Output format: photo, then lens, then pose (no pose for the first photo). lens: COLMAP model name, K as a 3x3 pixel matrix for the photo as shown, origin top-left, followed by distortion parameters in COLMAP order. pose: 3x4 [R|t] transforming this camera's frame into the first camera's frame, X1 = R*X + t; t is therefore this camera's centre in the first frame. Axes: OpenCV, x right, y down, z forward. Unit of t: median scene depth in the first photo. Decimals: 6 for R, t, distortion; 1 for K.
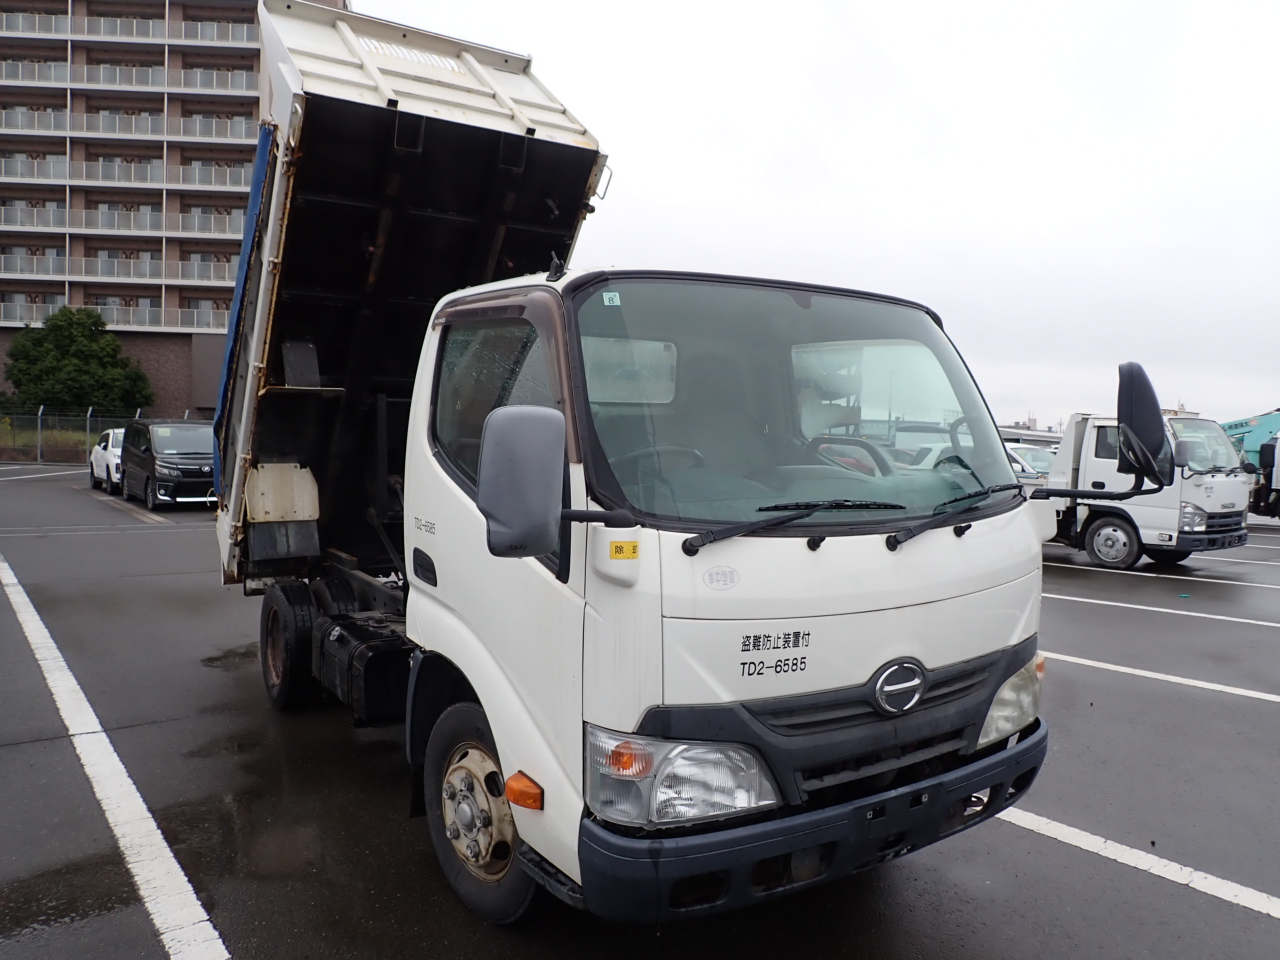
lens RADIAL K [[947.7, 0, 641.2], [0, 947.7, 462.0], [0, 0, 1]] dist [0.003653, -0.000716]
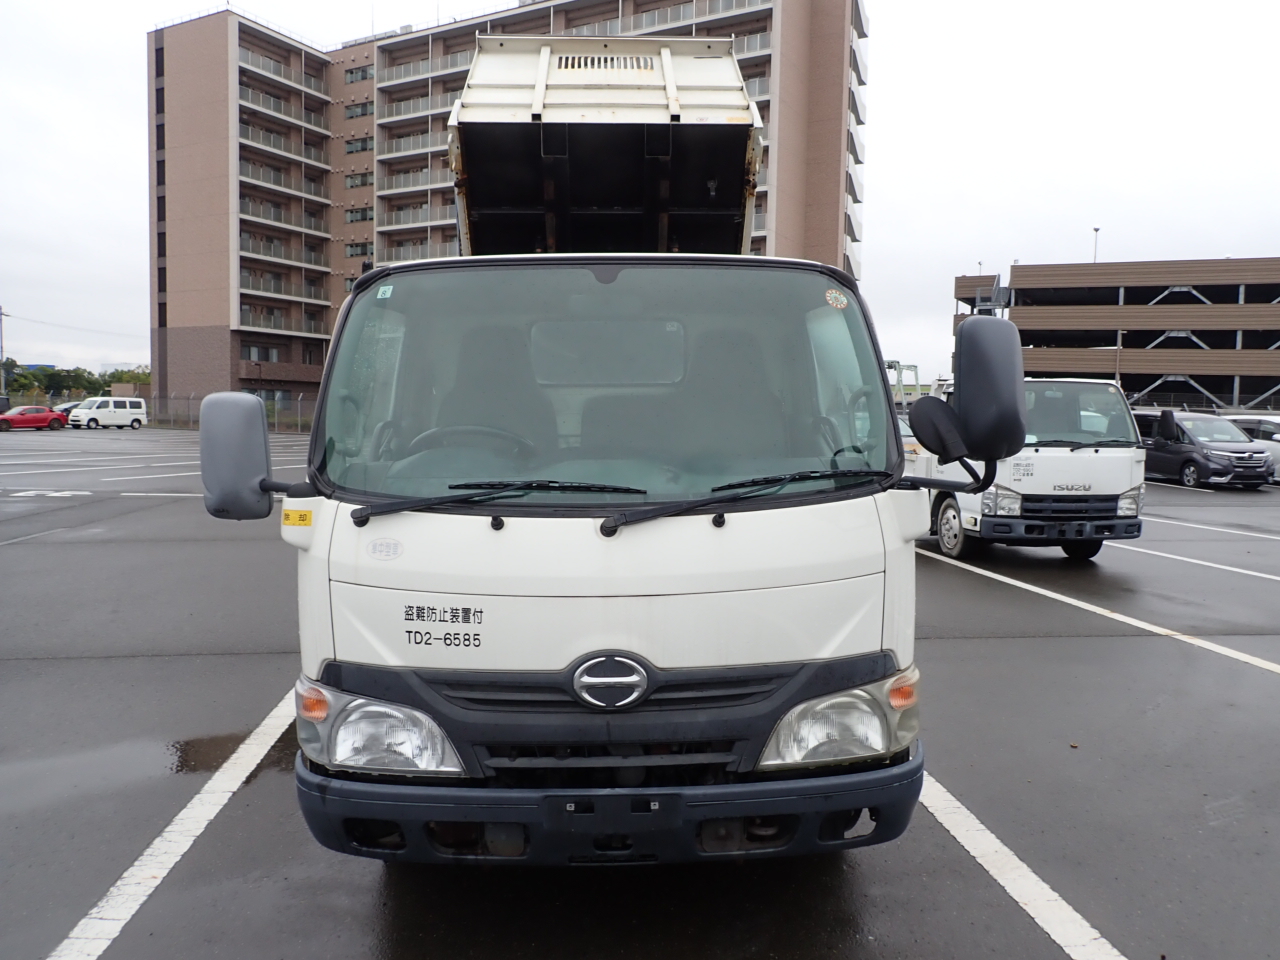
lens RADIAL K [[943.2, 0, 634.4], [0, 943.2, 464.5], [0, 0, 1]] dist [0.005734, -0.001812]
pose [[0.850078, 0.020498, -0.526257, 0.790592], [-0.008961, 0.999661, 0.024462, -0.001375], [0.526580, -0.016079, 0.849974, 0.219797]]
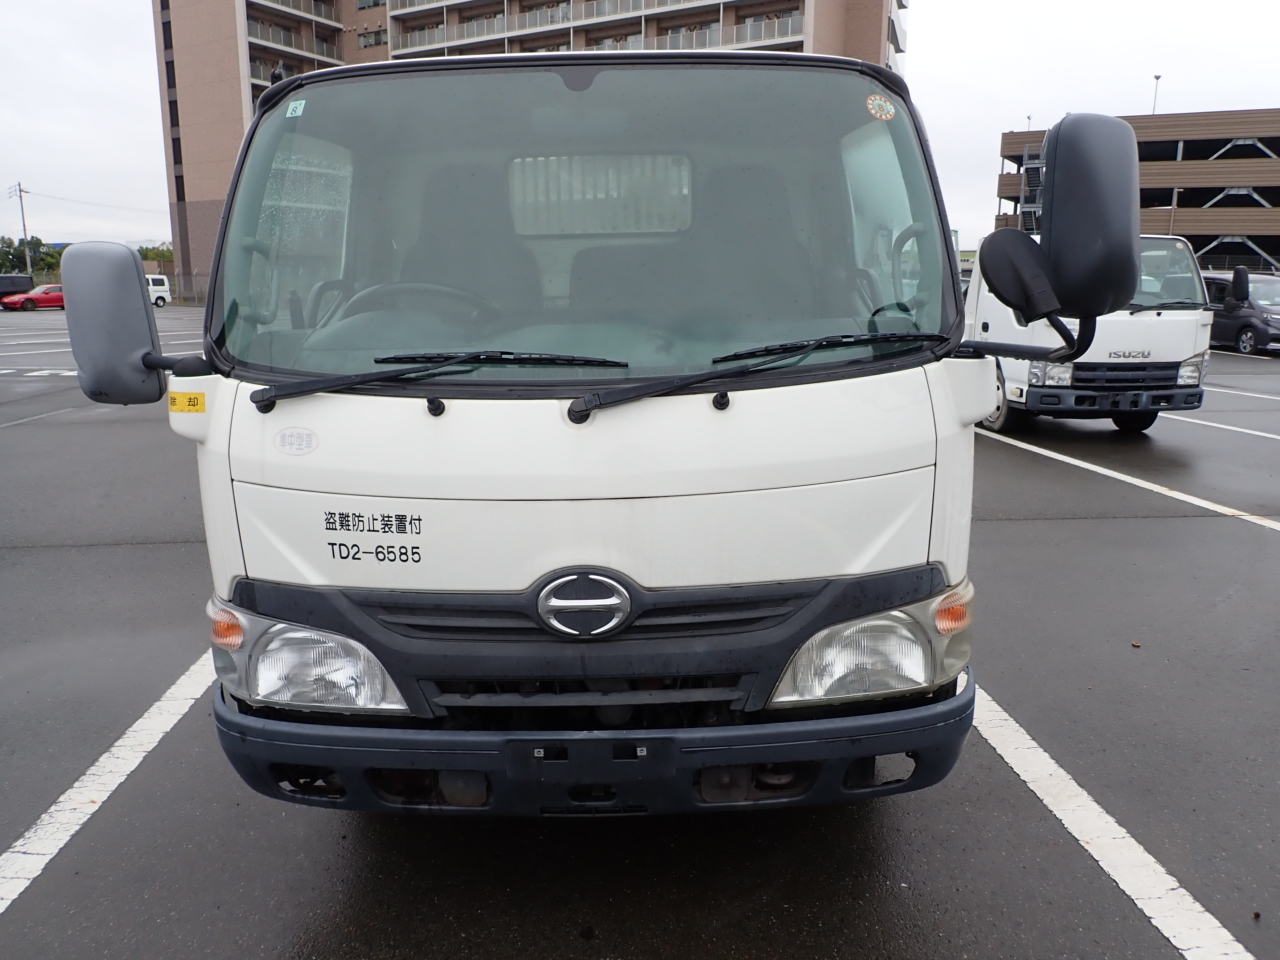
lens RADIAL K [[941.7, 0, 633.2], [0, 941.7, 463.8], [0, 0, 1]] dist [0.011512, 0.006804]
pose [[0.831821, 0.083795, -0.548683, 0.713052], [0.004045, 0.987597, 0.156958, 0.010540], [0.555030, -0.132780, 0.821165, 0.426147]]
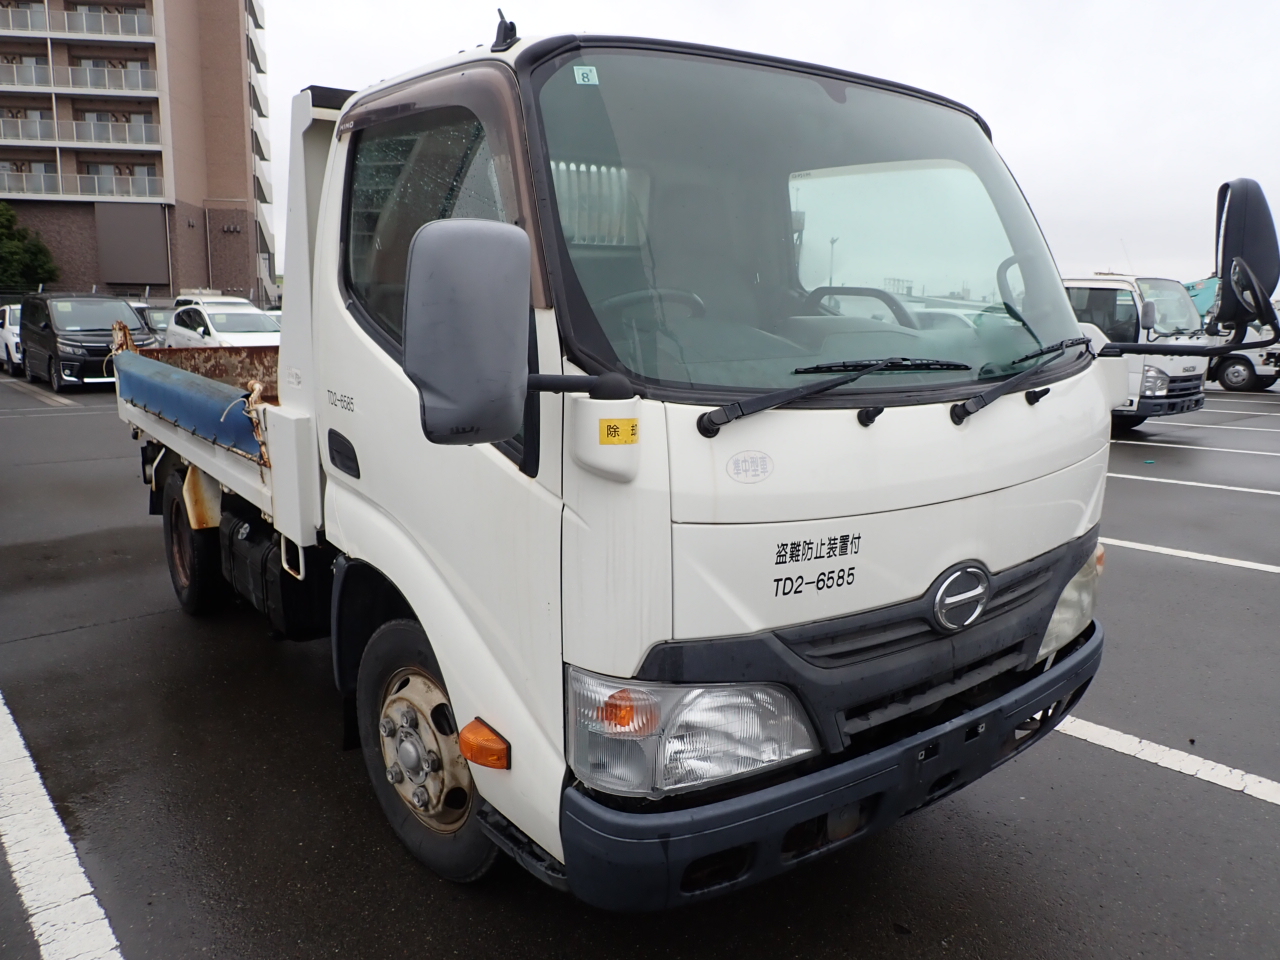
lens RADIAL K [[943.2, 0, 634.4], [0, 943.2, 464.5], [0, 0, 1]] dist [0.005734, -0.001812]
pose [[0.998080, -0.019588, 0.058755, -0.041457], [0.011427, 0.990623, 0.136147, 0.019080], [-0.060871, -0.135214, 0.988945, 0.261506]]
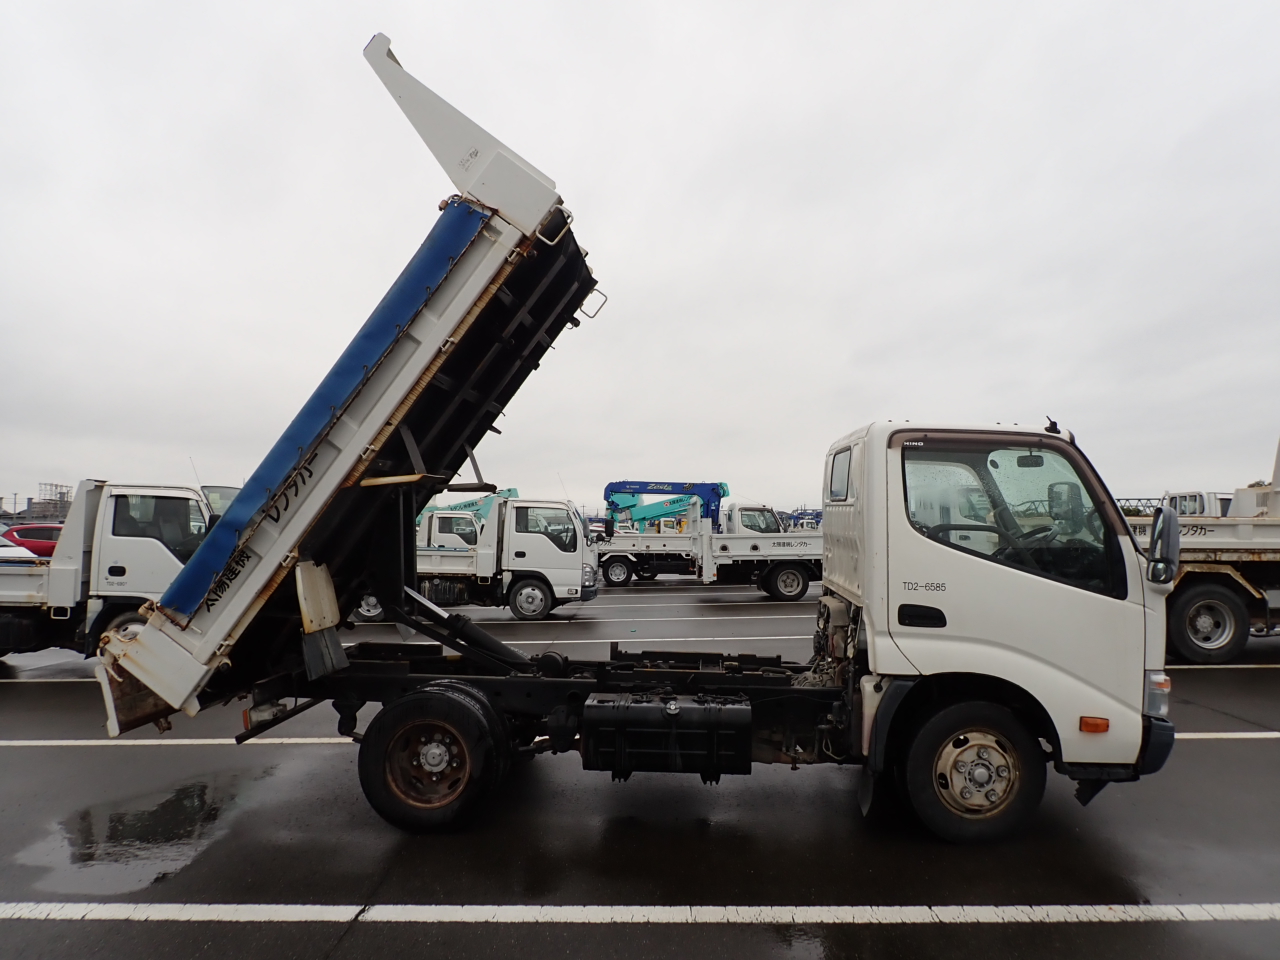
lens RADIAL K [[960.3, 0, 637.7], [0, 960.3, 456.2], [0, 0, 1]] dist [-0.010494, -0.006155]
pose [[0.569652, 0.043582, 0.820729, -2.087612], [0.026233, 0.997120, -0.071157, -0.045317], [-0.821467, 0.062065, 0.566869, 0.661867]]
